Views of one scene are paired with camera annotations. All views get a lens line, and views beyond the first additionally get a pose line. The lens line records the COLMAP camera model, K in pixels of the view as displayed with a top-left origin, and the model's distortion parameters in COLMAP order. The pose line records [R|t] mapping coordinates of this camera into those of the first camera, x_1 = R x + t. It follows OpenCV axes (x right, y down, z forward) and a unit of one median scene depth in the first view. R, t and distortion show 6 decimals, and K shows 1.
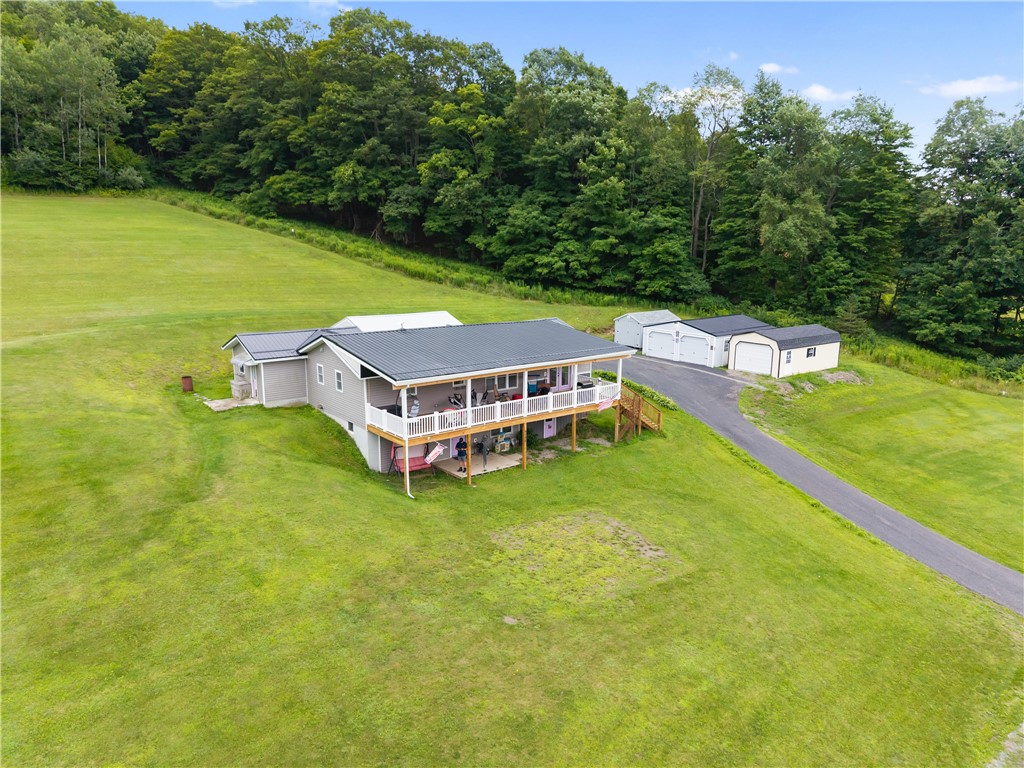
lens RADIAL K [[684.7, 0, 518.1], [0, 684.7, 390.4], [0, 0, 1]] dist [0.017762, -0.010432]
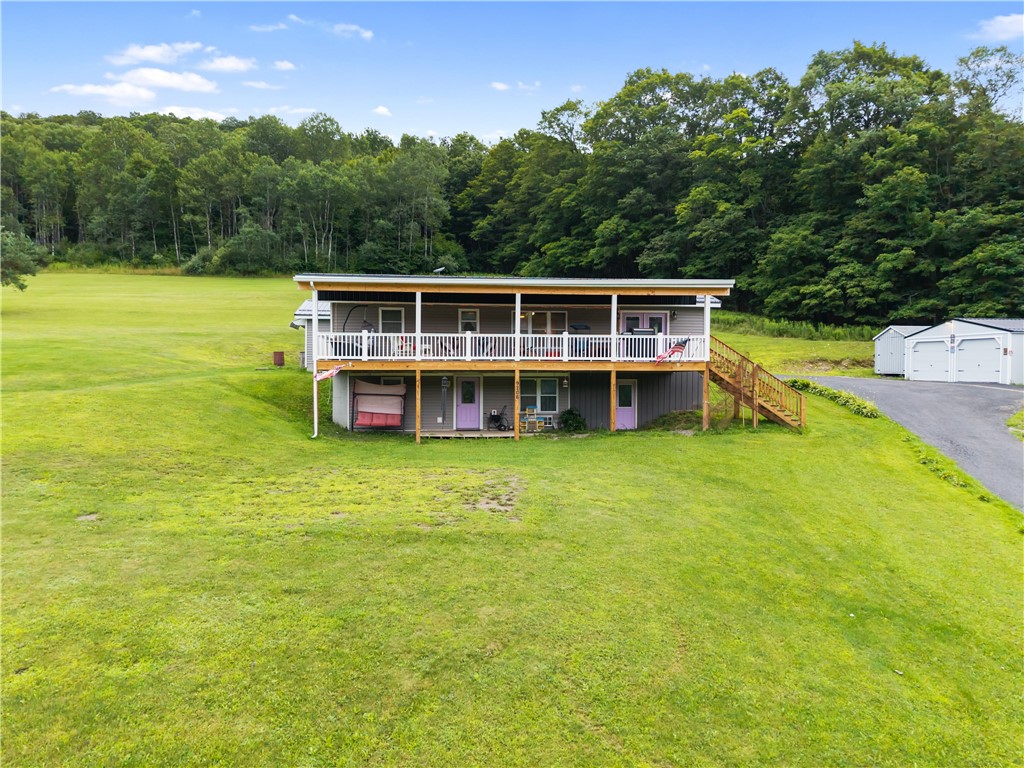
lens RADIAL K [[688.4, 0, 512.0], [0, 688.4, 384.0], [0, 0, 1]] dist [0.040201, -0.074068]
pose [[0.842799, -0.000797, -0.538228, 0.173292], [-0.106059, 0.980146, -0.167526, 0.081402], [0.527676, 0.198275, 0.825982, 0.197129]]
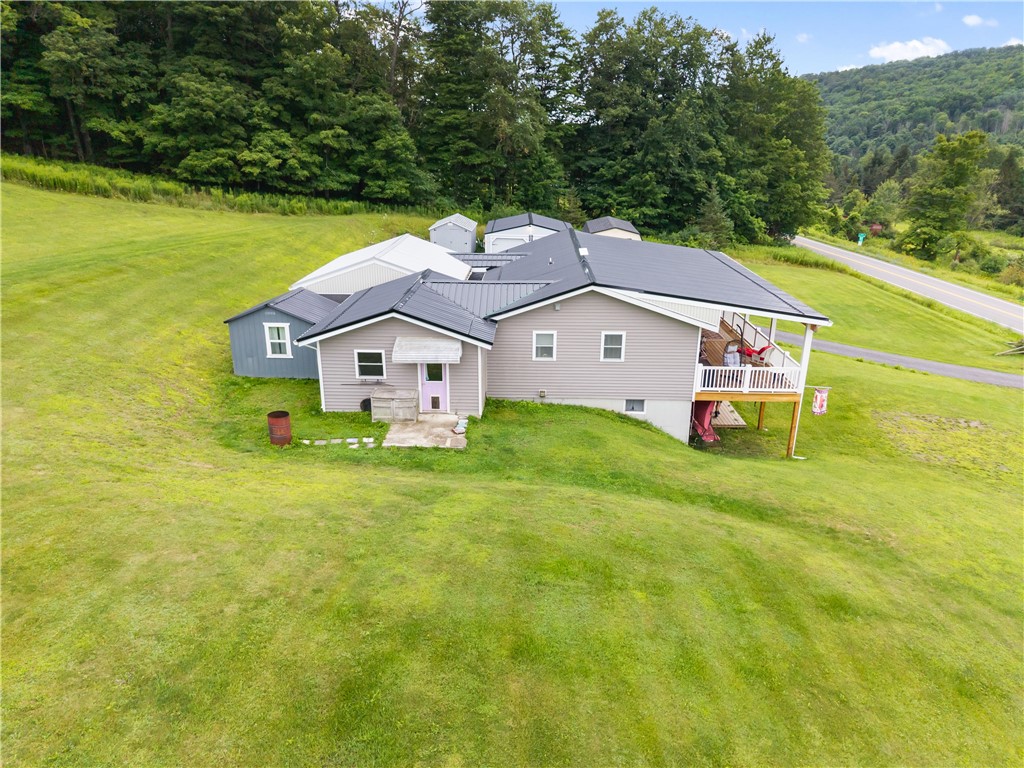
lens RADIAL K [[684.7, 0, 518.1], [0, 684.7, 390.4], [0, 0, 1]] dist [0.017762, -0.010432]
pose [[0.646580, -0.255615, 0.718745, -0.377954], [0.148757, 0.966350, 0.209853, -0.058909], [-0.748202, -0.028768, 0.662848, 0.280847]]
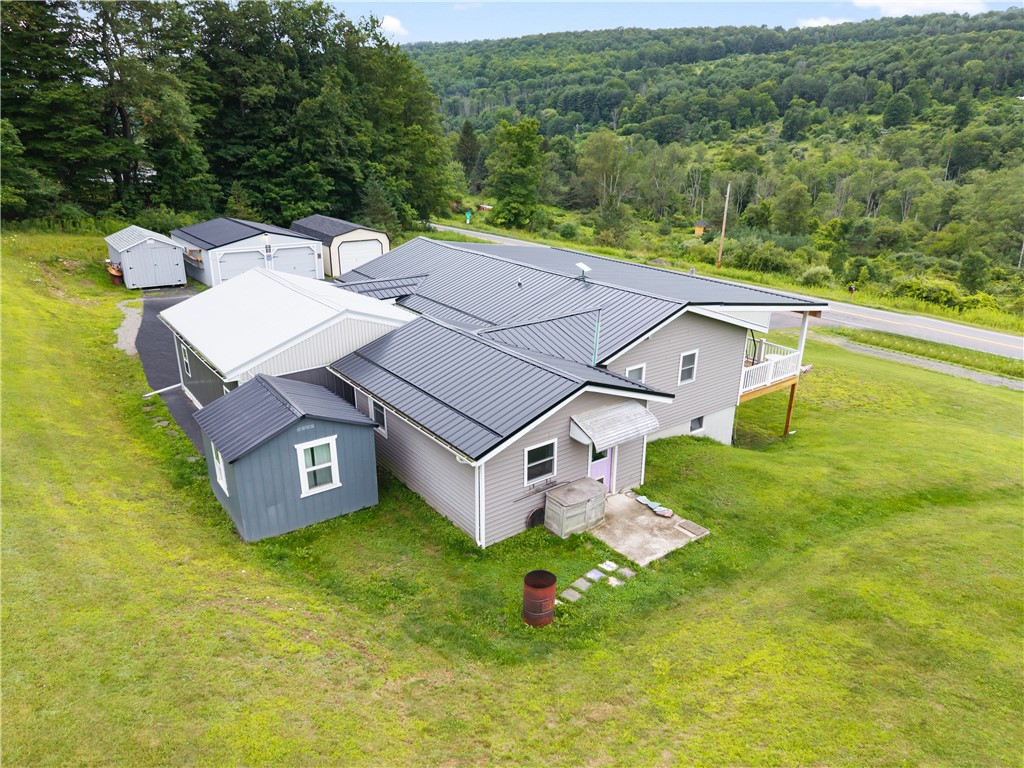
lens RADIAL K [[684.7, 0, 518.1], [0, 684.7, 390.4], [0, 0, 1]] dist [0.017762, -0.010432]
pose [[0.030188, -0.358282, 0.933125, -0.391927], [0.192779, 0.918110, 0.346280, -0.110047], [-0.980778, 0.169433, 0.096785, 0.500221]]
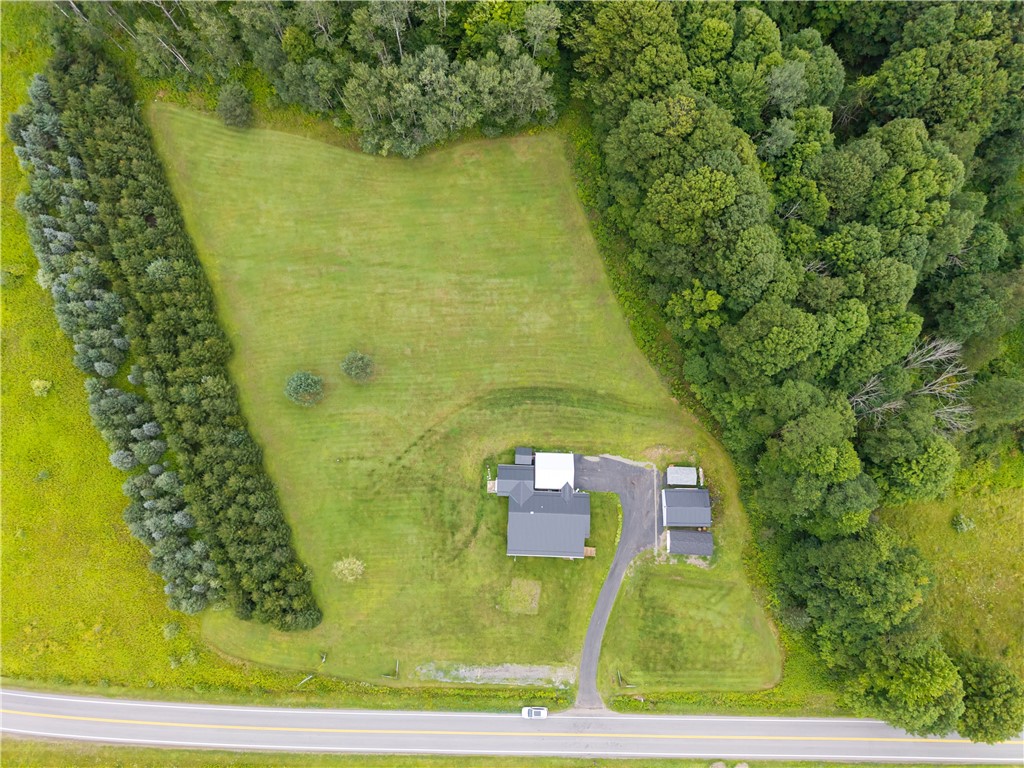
lens RADIAL K [[684.7, 0, 518.1], [0, 684.7, 390.4], [0, 0, 1]] dist [0.017762, -0.010432]
pose [[0.767427, 0.624767, -0.143954, -0.056822], [-0.155658, 0.399373, 0.903478, -1.771219], [0.621954, -0.670945, 0.403739, -0.024124]]
